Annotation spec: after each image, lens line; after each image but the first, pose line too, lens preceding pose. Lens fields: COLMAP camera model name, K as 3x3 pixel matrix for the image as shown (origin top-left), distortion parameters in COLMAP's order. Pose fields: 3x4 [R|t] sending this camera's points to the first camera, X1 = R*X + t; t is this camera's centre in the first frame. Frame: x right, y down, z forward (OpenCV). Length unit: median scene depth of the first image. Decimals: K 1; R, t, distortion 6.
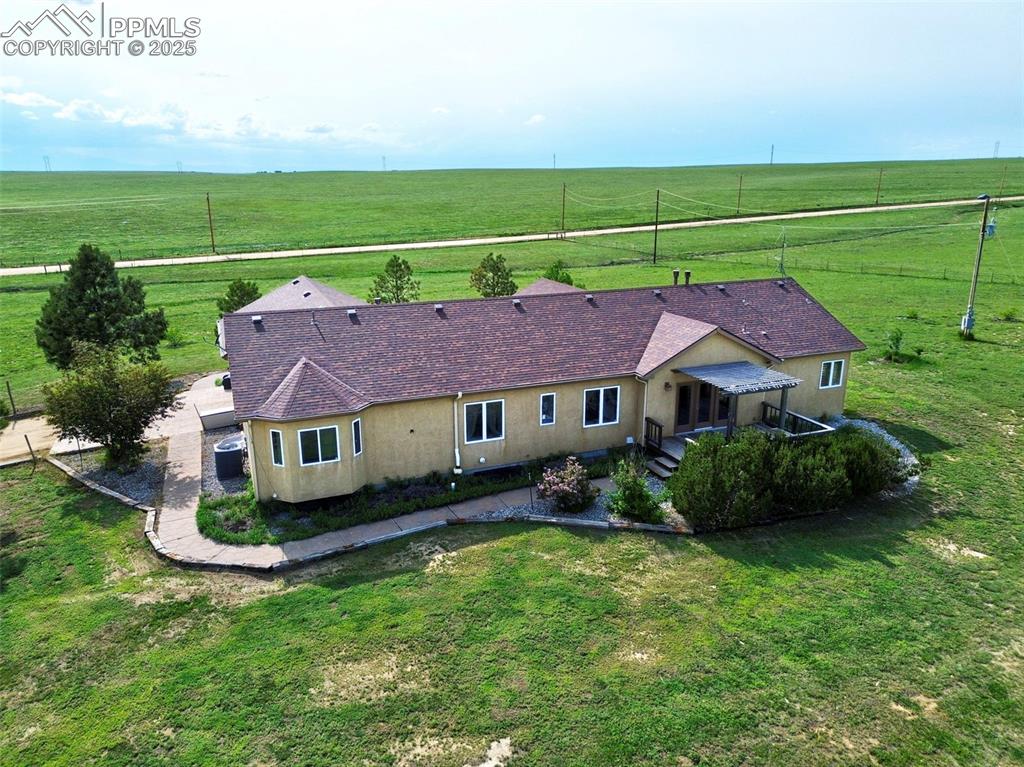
lens RADIAL K [[737.9, 0, 512.0], [0, 737.9, 383.5], [0, 0, 1]] dist [0.064104, -0.097477]
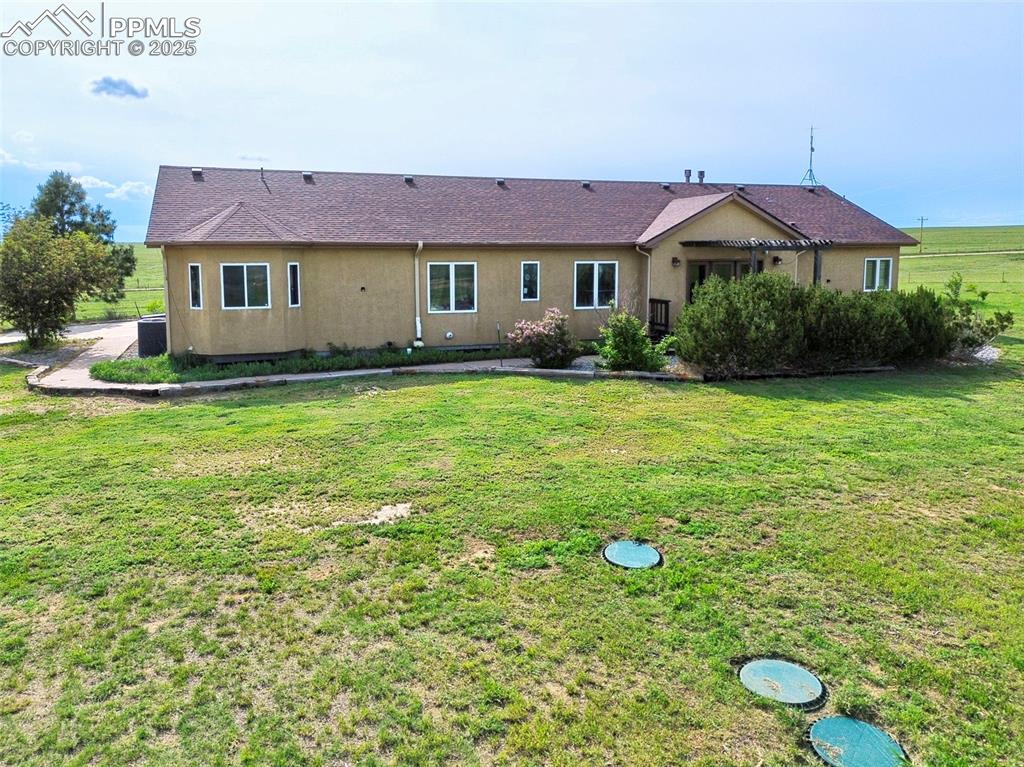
lens RADIAL K [[737.9, 0, 512.0], [0, 737.9, 383.5], [0, 0, 1]] dist [0.064104, -0.097477]
pose [[0.997974, 0.003582, -0.063521, 0.084282], [-0.015199, 0.982929, -0.183358, 0.313322], [0.061780, 0.183952, 0.980992, 0.203375]]
